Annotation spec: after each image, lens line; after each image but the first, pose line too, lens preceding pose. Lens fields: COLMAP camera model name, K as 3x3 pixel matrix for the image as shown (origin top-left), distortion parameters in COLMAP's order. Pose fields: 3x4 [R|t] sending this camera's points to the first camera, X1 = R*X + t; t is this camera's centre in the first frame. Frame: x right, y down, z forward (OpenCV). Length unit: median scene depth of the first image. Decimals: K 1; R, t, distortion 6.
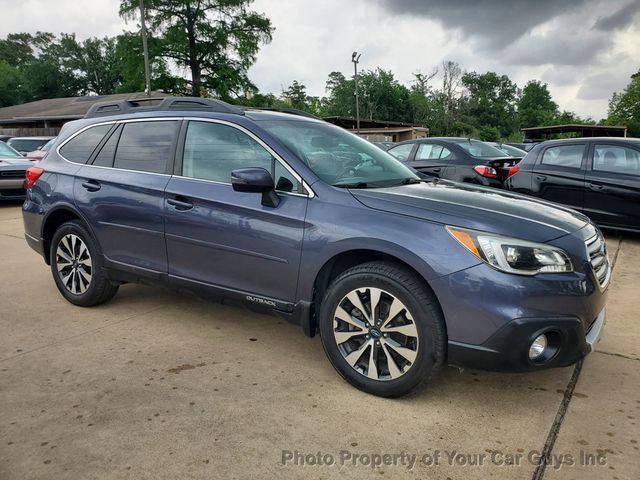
lens RADIAL K [[502.6, 0, 320.0], [0, 502.6, 240.0], [0, 0, 1]] dist [0.025284, -0.000864]
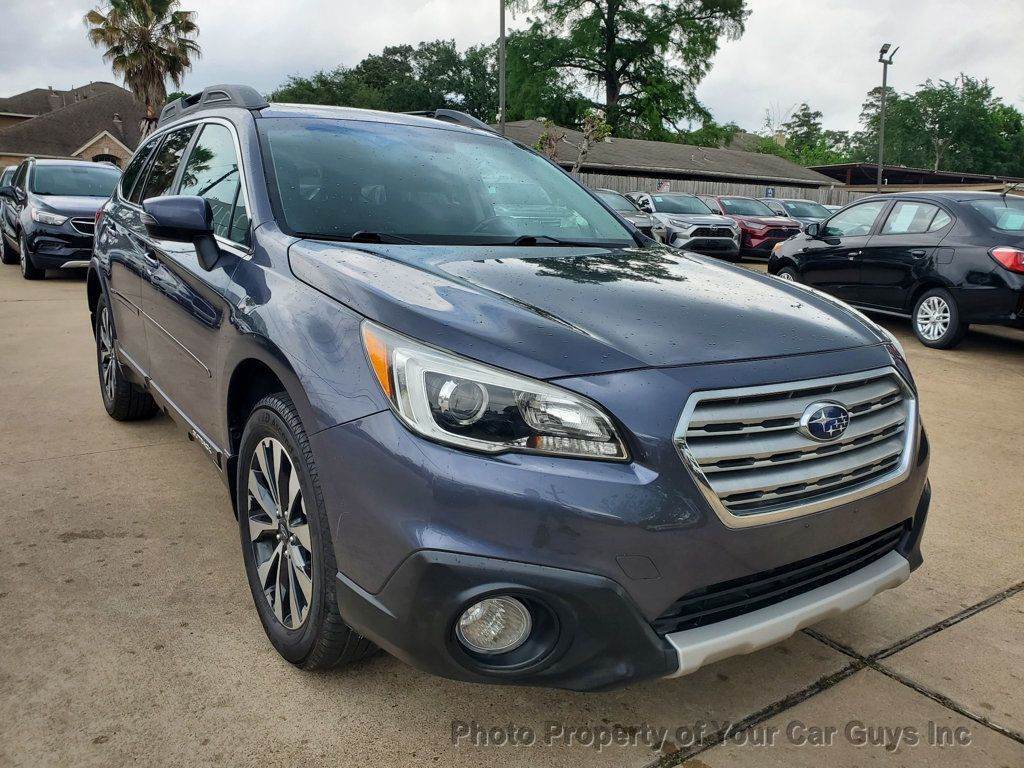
lens RADIAL K [[800.9, 0, 517.2], [0, 800.9, 385.0], [0, 0, 1]] dist [-0.004687, 0.040994]
pose [[0.928726, 0.106053, -0.355275, 0.591562], [-0.096204, 0.994329, 0.045330, -0.016889], [0.358067, -0.007920, 0.933662, 0.347111]]
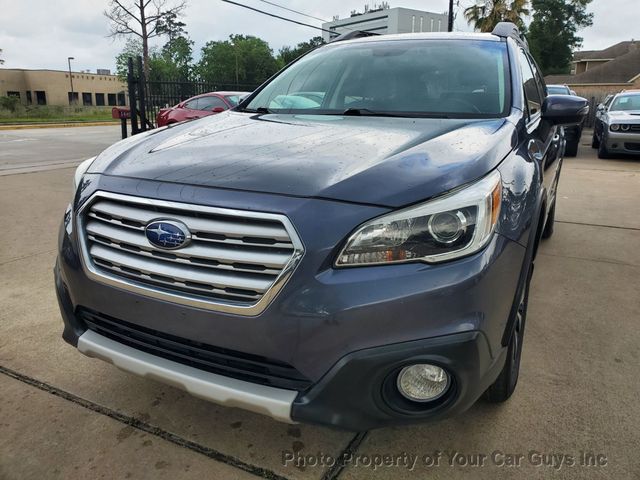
lens RADIAL K [[497.2, 0, 318.0], [0, 497.2, 230.1], [0, 0, 1]] dist [0.009352, -0.005566]
pose [[0.117408, 0.240916, -0.963418, 1.180764], [-0.187612, 0.958039, 0.216708, -0.143596], [0.975201, 0.155306, 0.157680, 1.192582]]
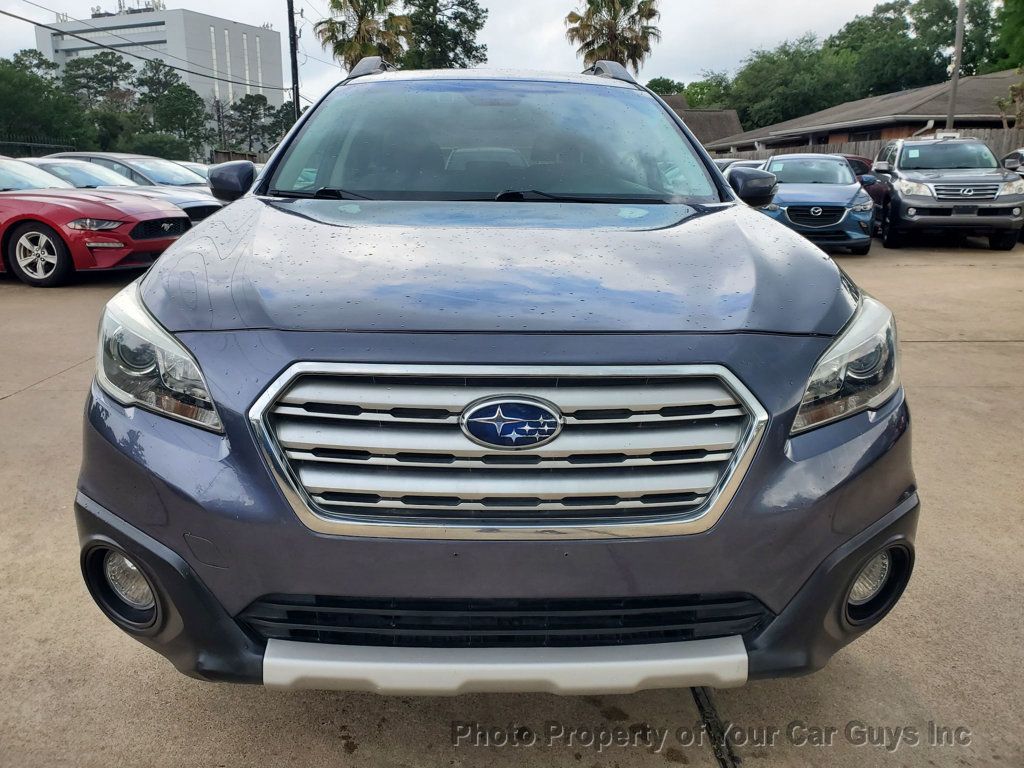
lens RADIAL K [[804.3, 0, 498.2], [0, 804.3, 381.0], [0, 0, 1]] dist [0.007489, 0.007238]
pose [[0.577327, 0.199891, -0.791667, 1.005860], [-0.152254, 0.978920, 0.136140, -0.076668], [0.802192, 0.041937, 0.595592, 0.788626]]
